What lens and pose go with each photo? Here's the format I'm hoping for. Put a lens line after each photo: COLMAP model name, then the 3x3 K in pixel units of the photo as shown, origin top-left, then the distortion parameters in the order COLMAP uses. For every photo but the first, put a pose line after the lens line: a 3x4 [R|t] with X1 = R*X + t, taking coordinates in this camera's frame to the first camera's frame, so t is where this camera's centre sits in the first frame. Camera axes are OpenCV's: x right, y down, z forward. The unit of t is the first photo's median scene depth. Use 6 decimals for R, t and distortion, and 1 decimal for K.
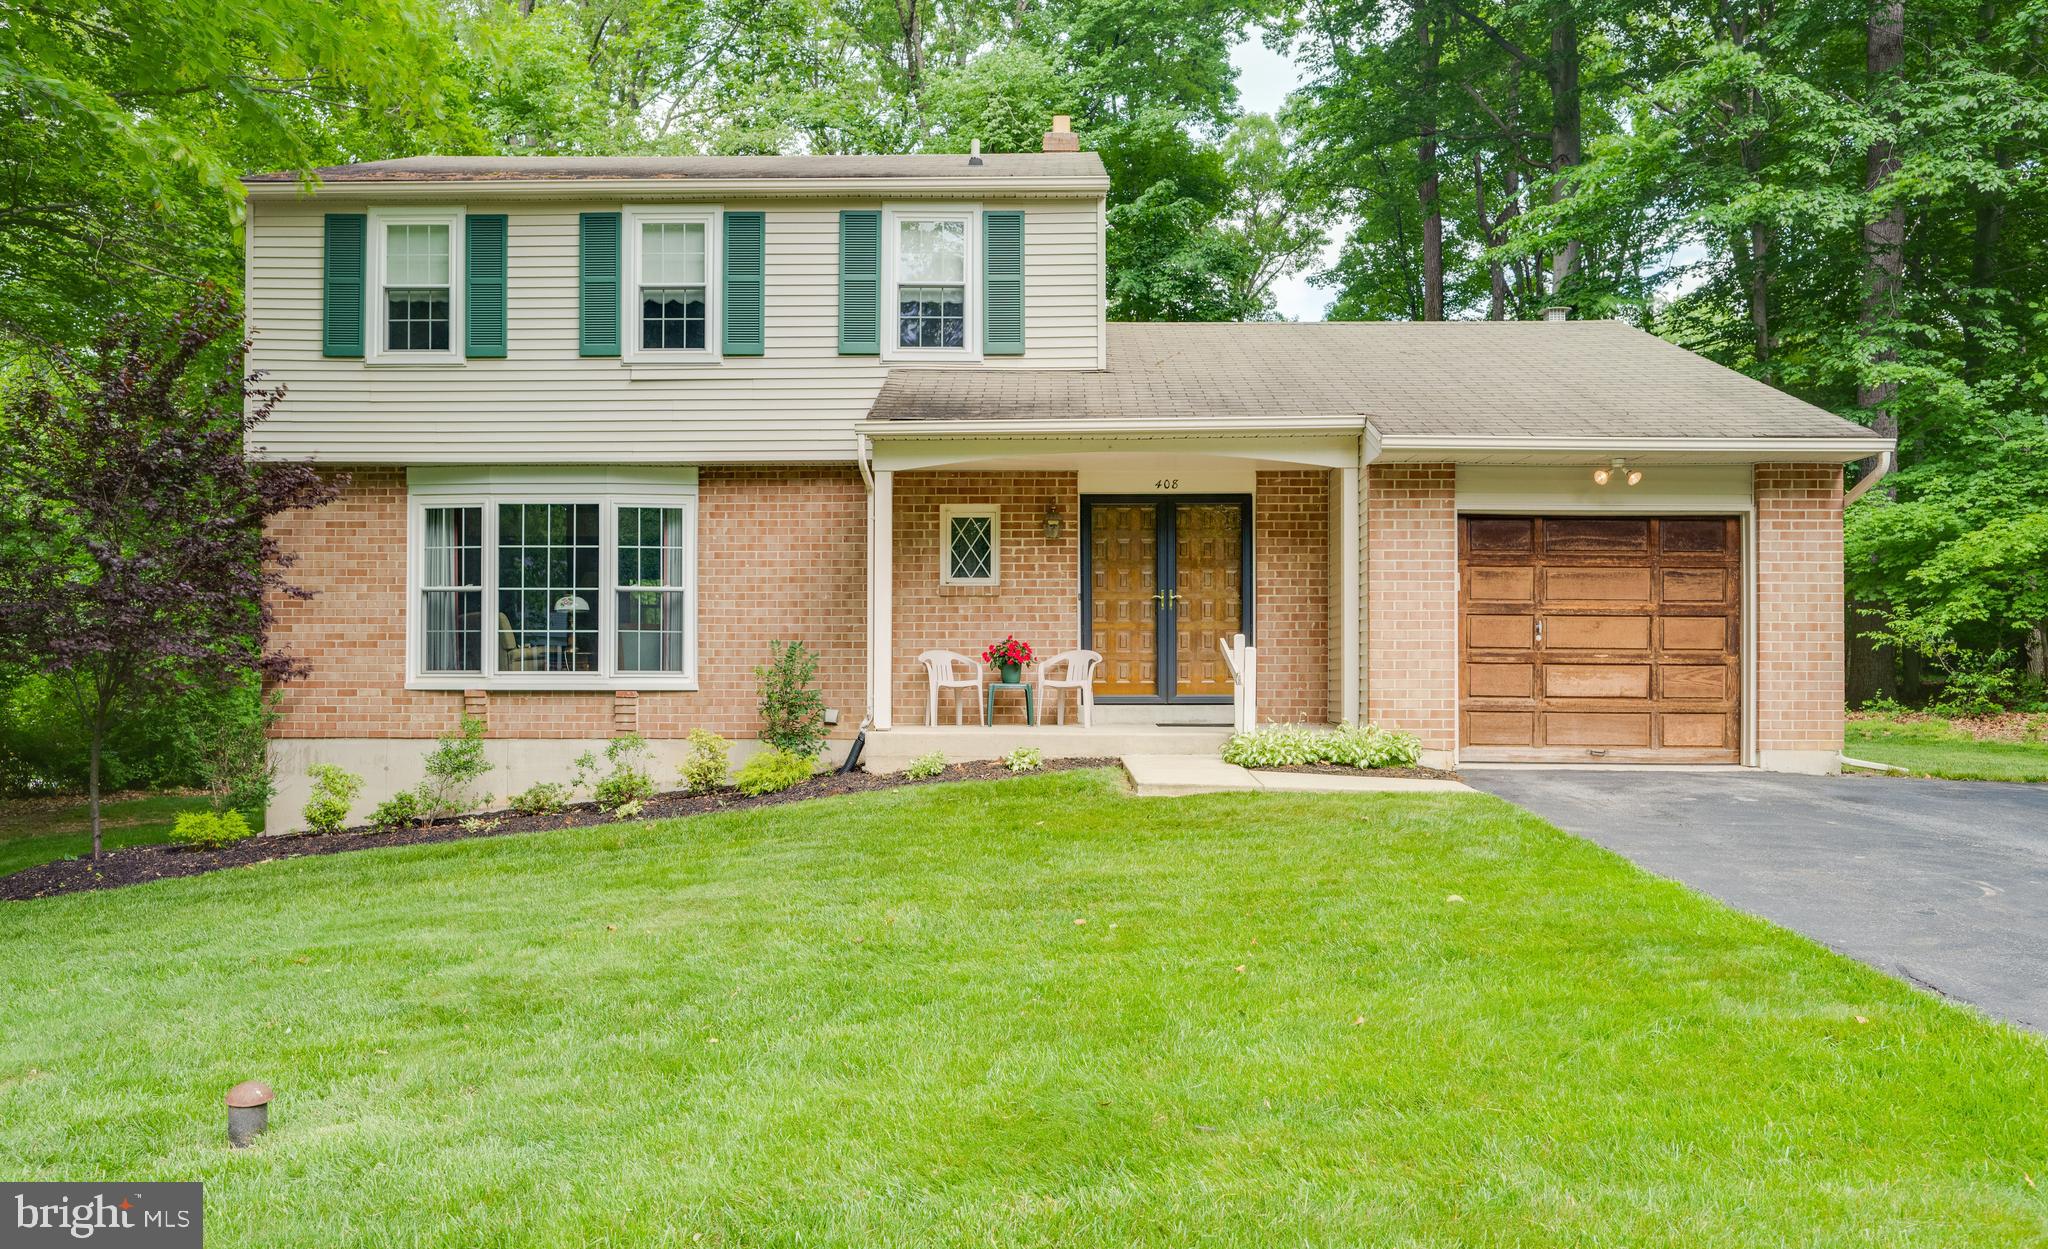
lens RADIAL K [[1476.1, 0, 1021.3], [0, 1476.1, 675.9], [0, 0, 1]] dist [-0.001328, 0.002454]
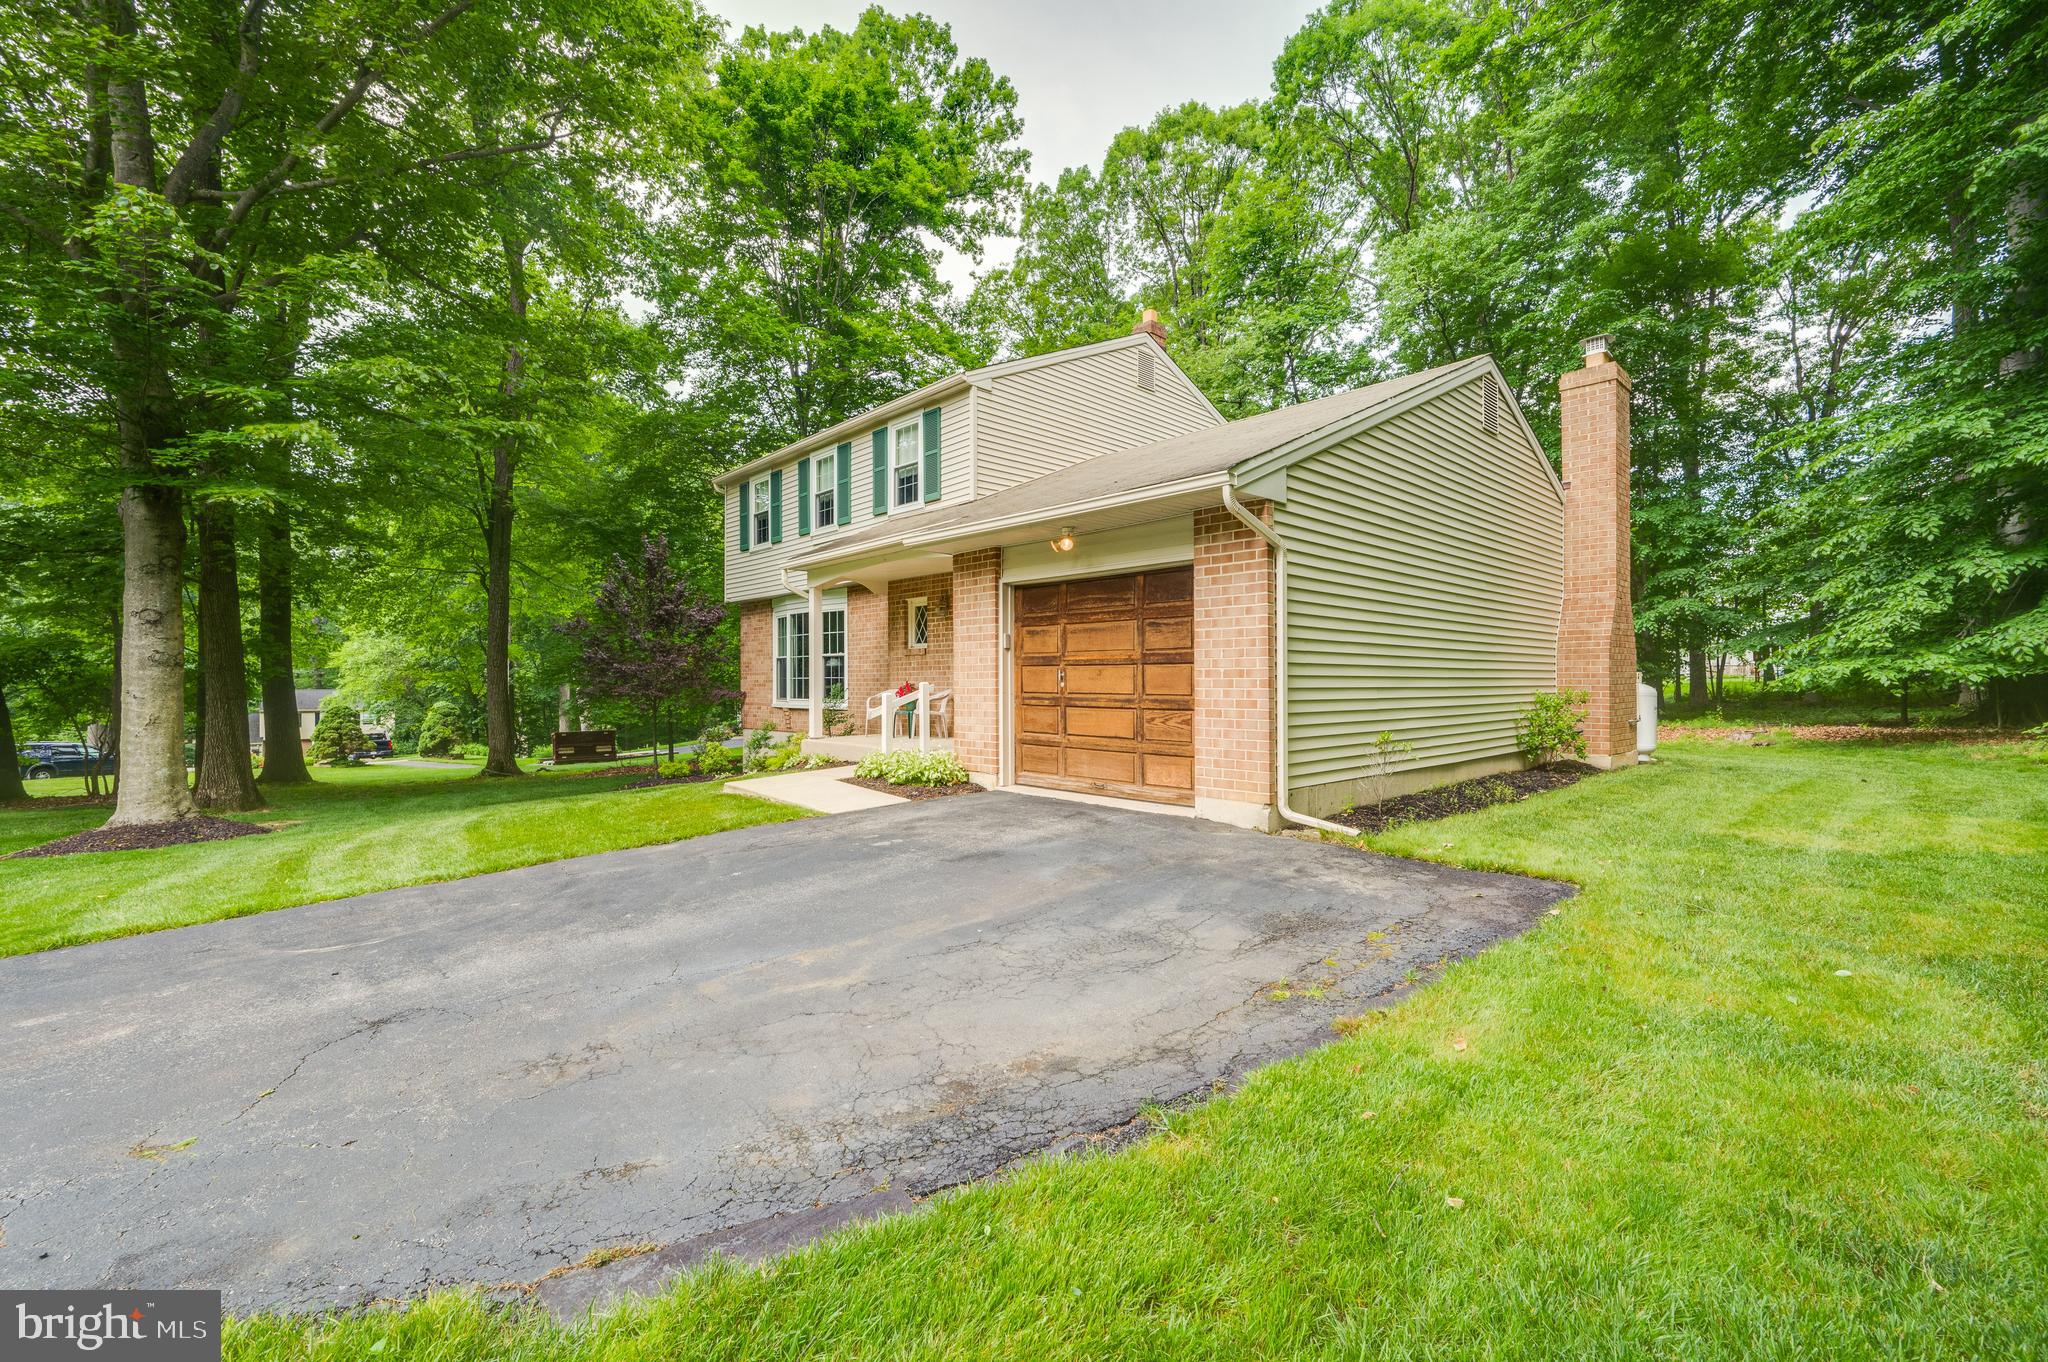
lens RADIAL K [[859.9, 0, 1020.6], [0, 859.9, 683.7], [0, 0, 1]] dist [-0.002527, -0.000013]
pose [[0.694294, -0.005088, -0.719673, 0.721151], [0.011861, 0.999920, 0.004373, -0.026156], [0.719593, -0.011572, 0.694299, 0.435229]]
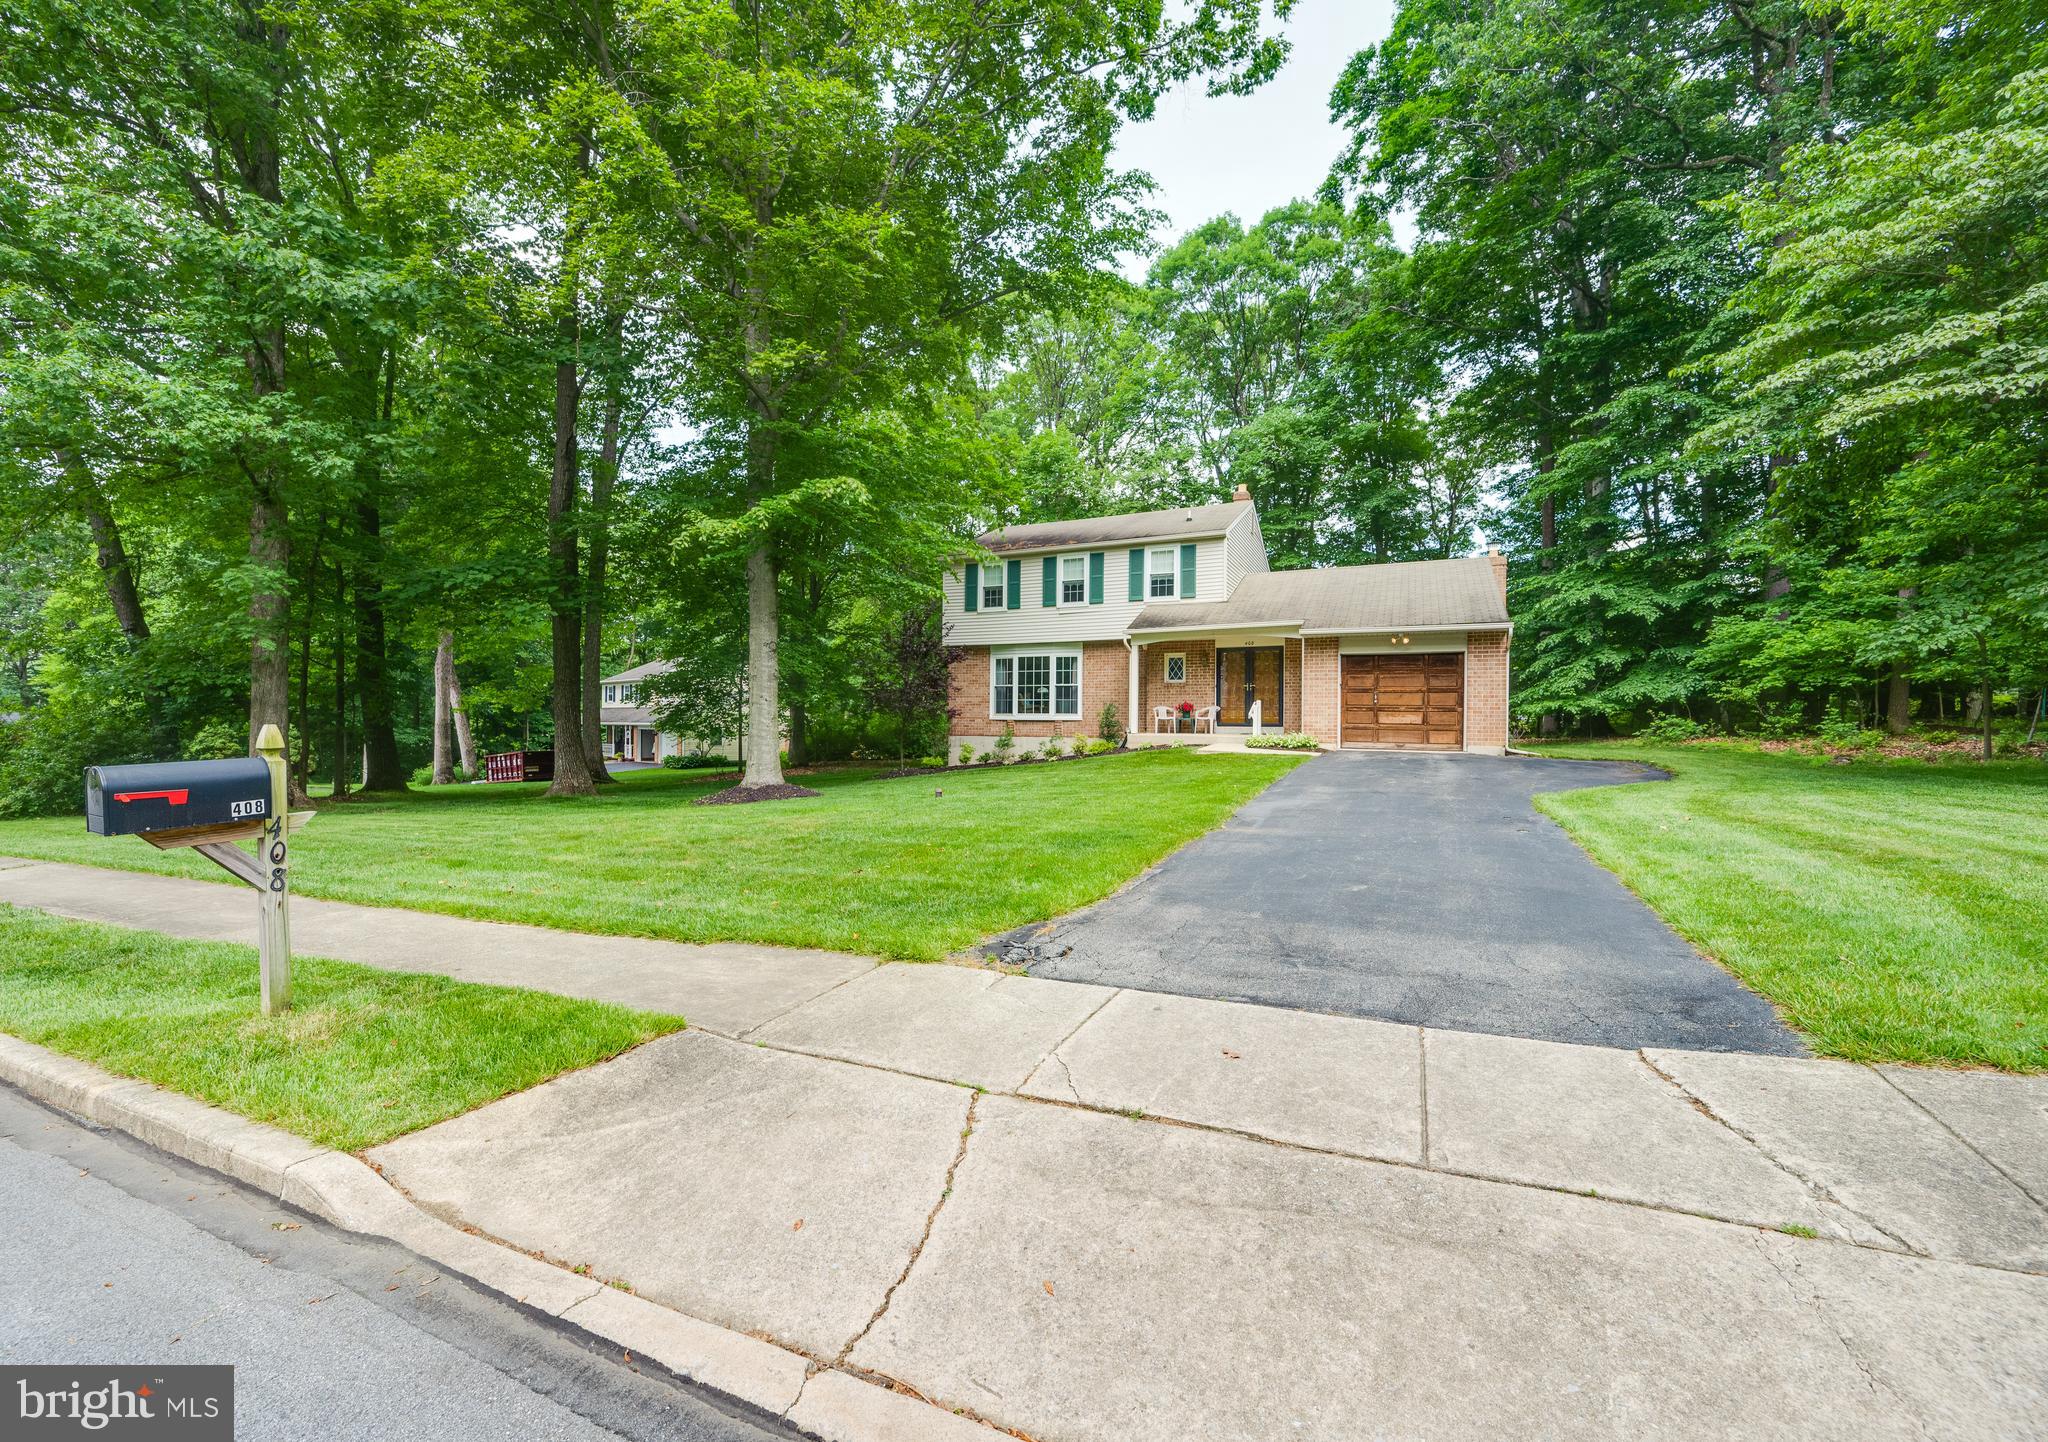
lens RADIAL K [[851.2, 0, 963.6], [0, 851.2, 720.0], [0, 0, 1]] dist [-0.002463, -0.000069]
pose [[0.893404, 0.004406, -0.449233, 0.328959], [-0.003068, 0.999988, 0.003706, 0.003670], [0.449245, -0.001932, 0.893407, -0.599702]]
